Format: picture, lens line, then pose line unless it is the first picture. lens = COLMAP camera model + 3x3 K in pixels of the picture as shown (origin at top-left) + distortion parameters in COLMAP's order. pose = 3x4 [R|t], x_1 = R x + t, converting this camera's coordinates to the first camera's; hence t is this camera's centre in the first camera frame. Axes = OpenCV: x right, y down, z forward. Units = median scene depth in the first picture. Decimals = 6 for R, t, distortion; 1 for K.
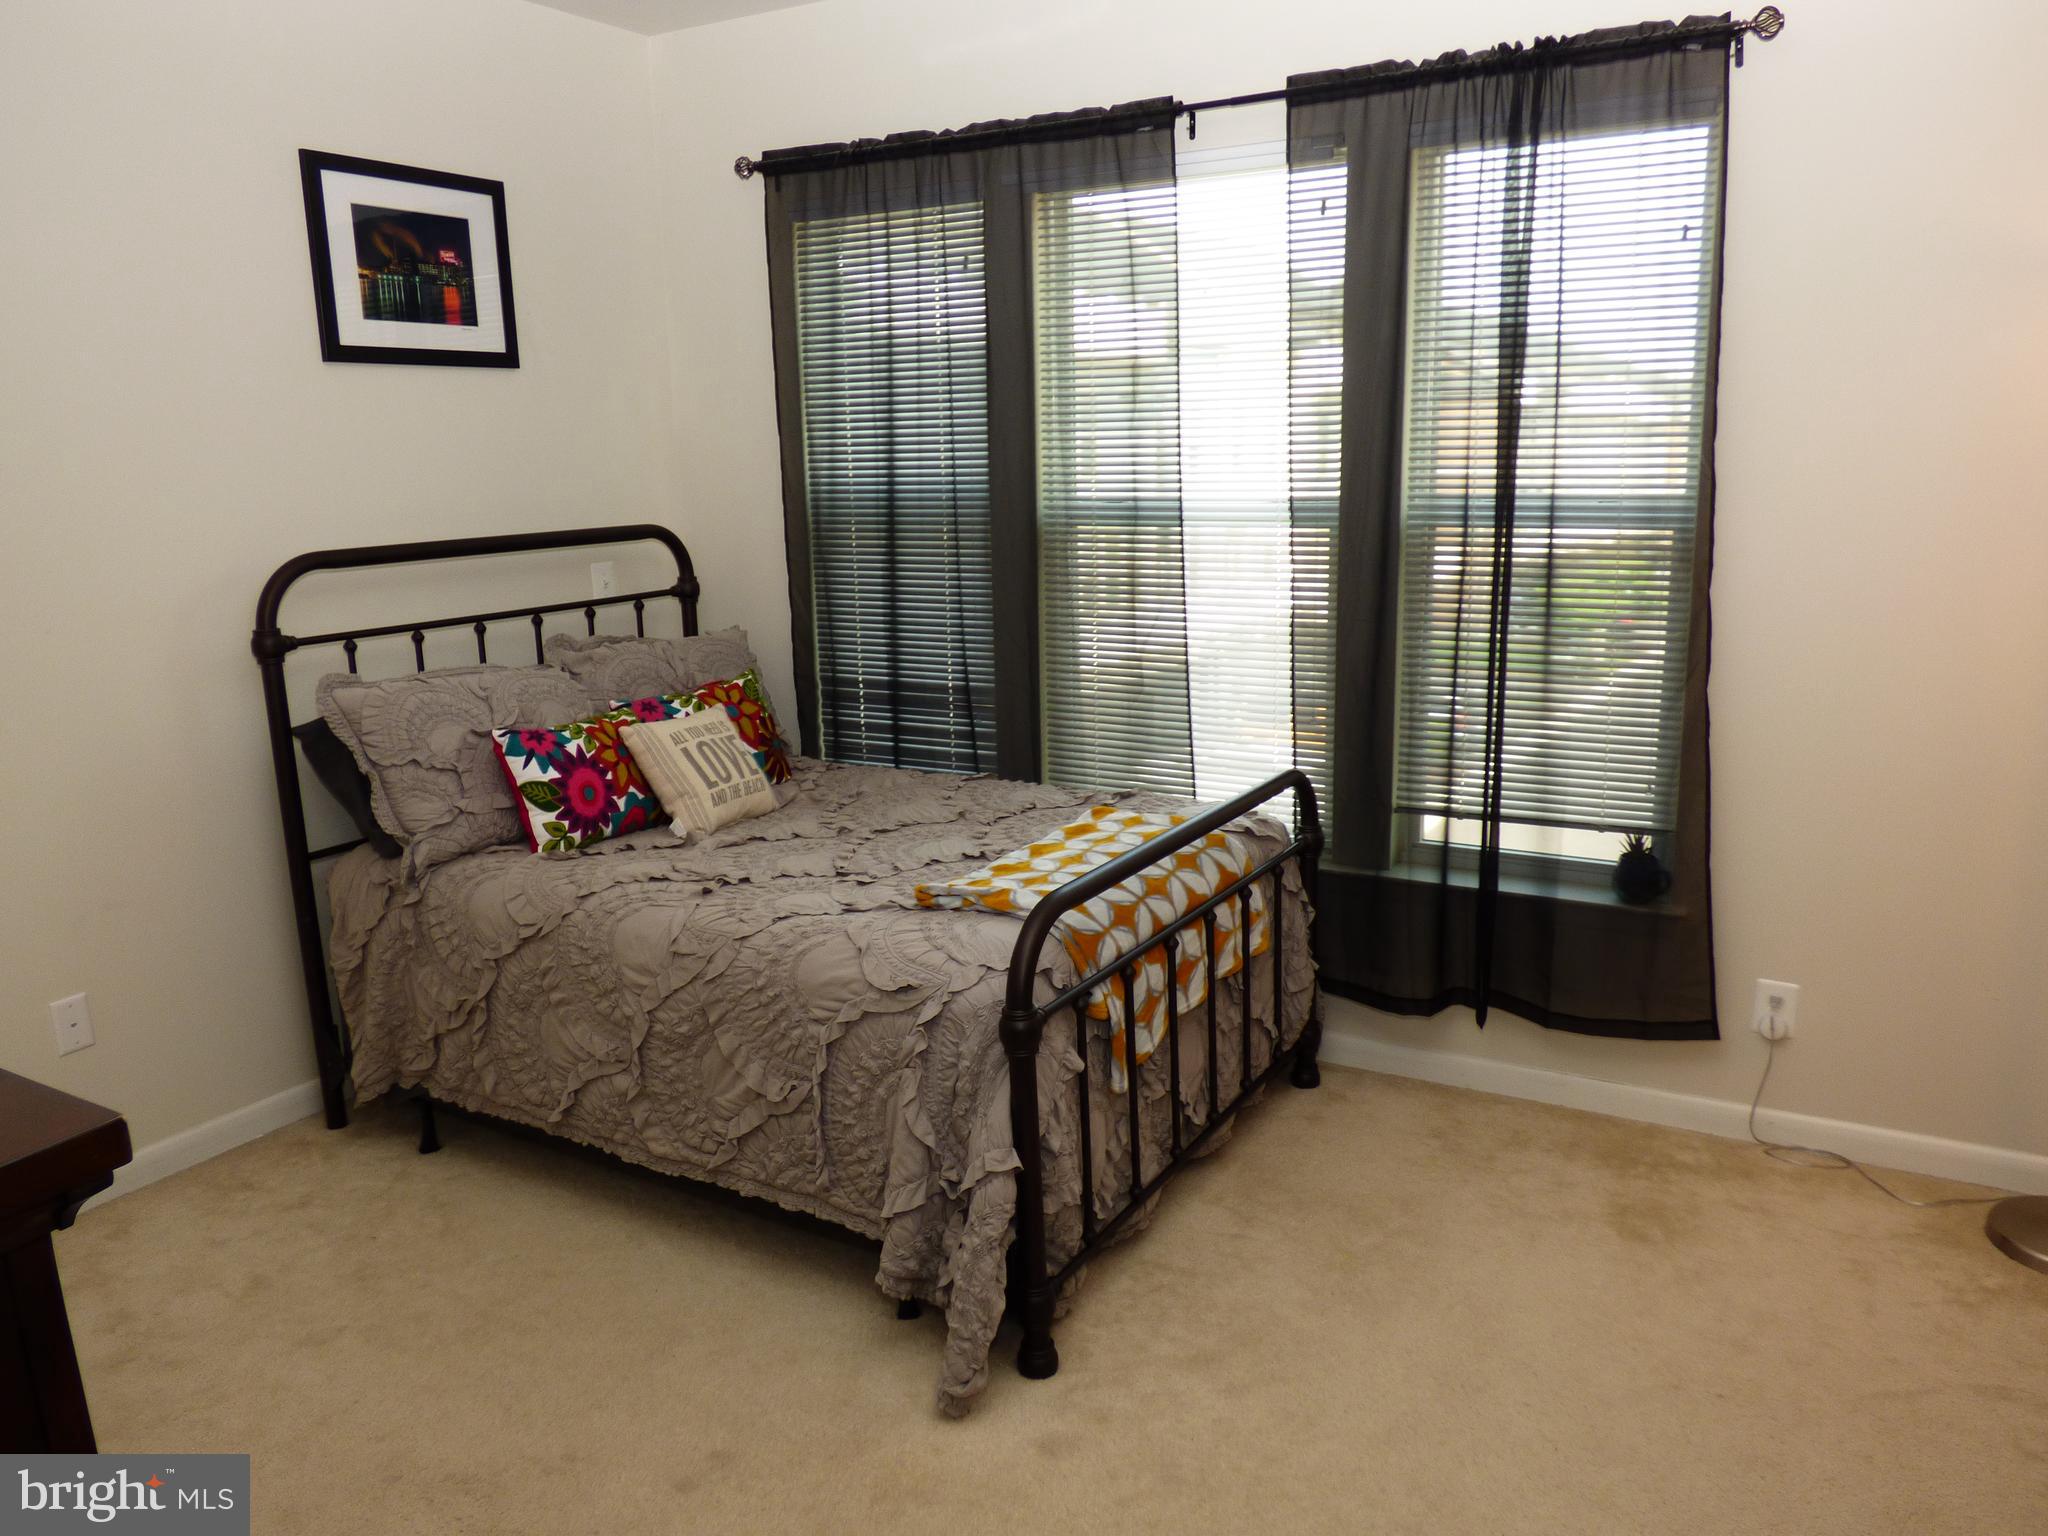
lens RADIAL K [[1545.1, 0, 1024.0], [0, 1545.1, 768.0], [0, 0, 1]] dist [0.003206, 0.001239]
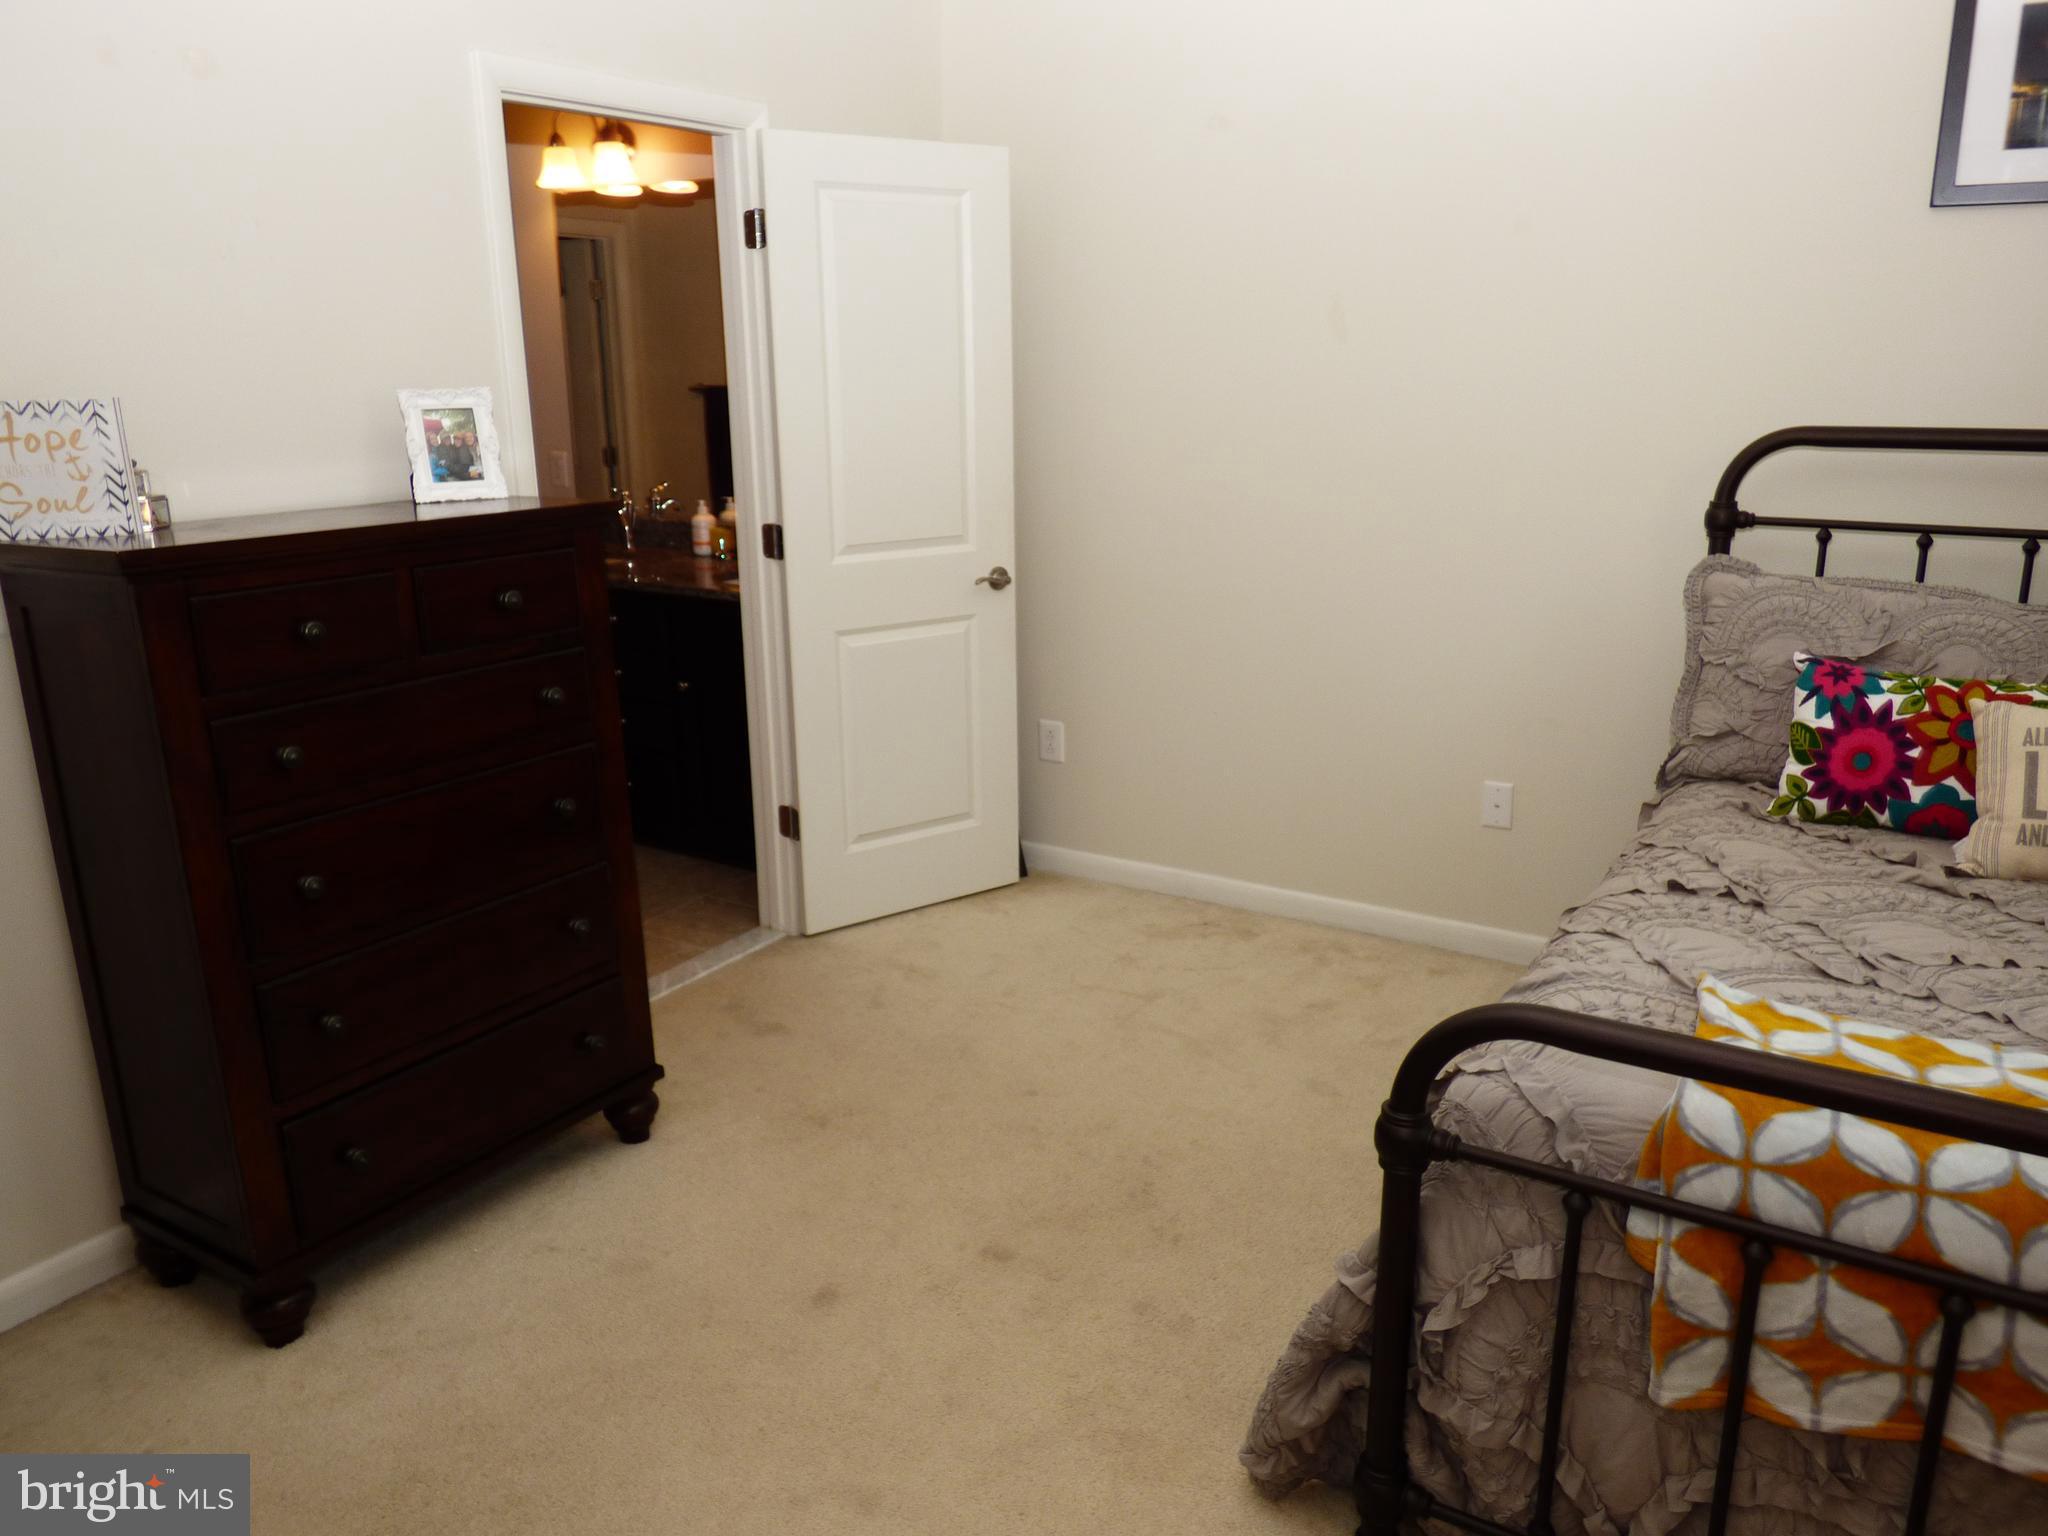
lens RADIAL K [[1500.8, 0, 1024.0], [0, 1500.8, 768.0], [0, 0, 1]] dist [-0.028981, 0.000396]
pose [[-0.032022, 0.292929, -0.955598, 0.458270], [-0.193661, 0.936151, 0.293457, -0.120704], [0.980546, 0.194459, 0.026752, 0.571540]]
